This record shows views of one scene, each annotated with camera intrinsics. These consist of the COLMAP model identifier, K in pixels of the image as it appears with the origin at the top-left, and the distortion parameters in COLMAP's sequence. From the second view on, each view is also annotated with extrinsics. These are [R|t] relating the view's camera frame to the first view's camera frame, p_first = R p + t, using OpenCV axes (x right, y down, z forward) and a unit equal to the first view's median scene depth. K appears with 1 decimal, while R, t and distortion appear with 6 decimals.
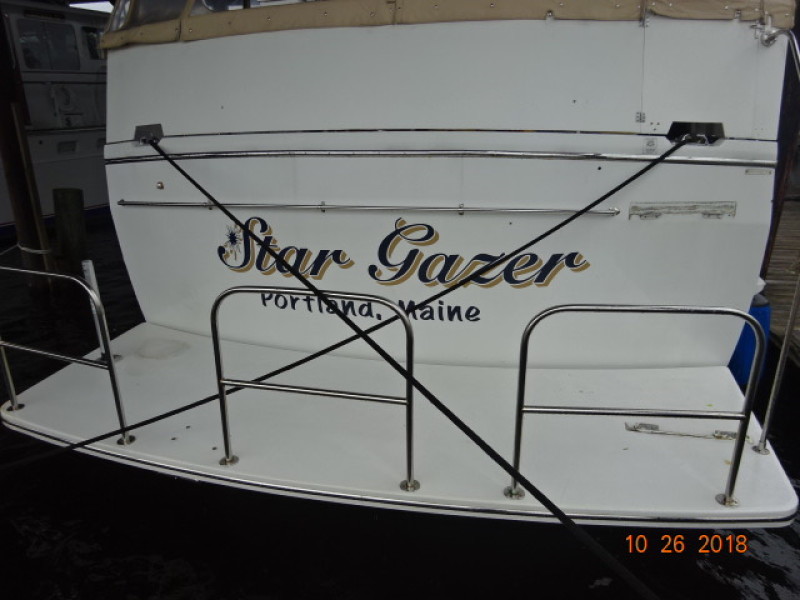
lens RADIAL K [[589.3, 0, 399.1], [0, 589.3, 302.6], [0, 0, 1]] dist [-0.001105, -0.005132]
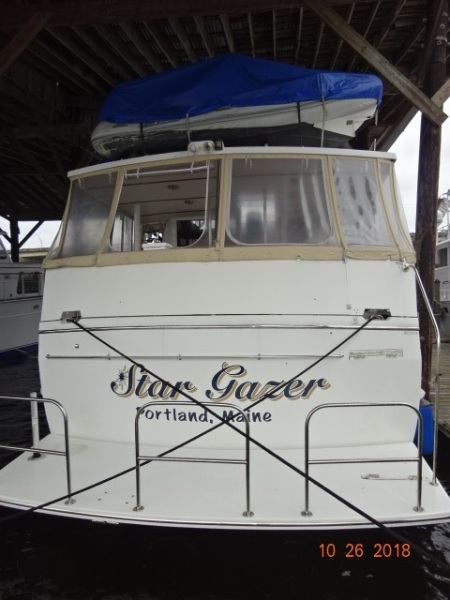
lens RADIAL K [[442.0, 0, 224.6], [0, 442.0, 298.1], [0, 0, 1]] dist [-0.001105, -0.005132]
pose [[0.993718, -0.009541, 0.111505, -0.154999], [0.040061, 0.960660, -0.274822, 0.039714], [-0.104497, 0.277562, 0.955008, -0.348088]]
